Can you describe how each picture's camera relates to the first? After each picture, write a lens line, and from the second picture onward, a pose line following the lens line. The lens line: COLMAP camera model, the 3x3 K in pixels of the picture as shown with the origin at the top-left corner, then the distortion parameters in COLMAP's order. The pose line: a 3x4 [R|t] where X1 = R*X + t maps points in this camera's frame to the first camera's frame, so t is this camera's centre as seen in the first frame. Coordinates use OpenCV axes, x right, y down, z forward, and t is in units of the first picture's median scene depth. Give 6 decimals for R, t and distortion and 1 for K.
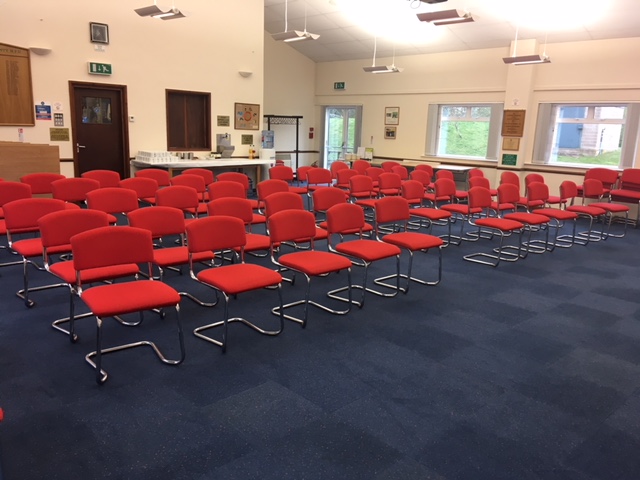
lens RADIAL K [[543.1, 0, 320.0], [0, 543.1, 240.0], [0, 0, 1]] dist [0.103450, -0.145973]
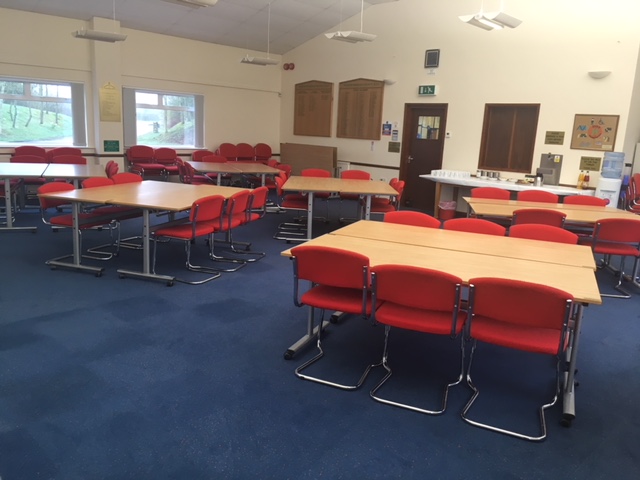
lens RADIAL K [[543.1, 0, 320.0], [0, 543.1, 240.0], [0, 0, 1]] dist [0.103450, -0.145973]
pose [[0.022951, 0.182803, -0.982882, 0.676527], [-0.243413, 0.954576, 0.171855, -0.142444], [0.969651, 0.235302, 0.066405, 0.709331]]
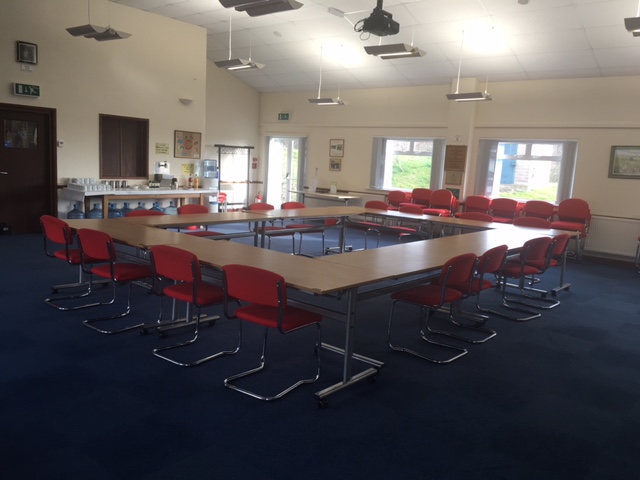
lens RADIAL K [[543.1, 0, 320.0], [0, 543.1, 240.0], [0, 0, 1]] dist [0.103450, -0.145973]
pose [[0.994220, 0.005716, 0.107209, -0.005045], [0.000248, 0.998457, -0.055536, -0.005599], [-0.107361, 0.055242, 0.992684, 0.032745]]
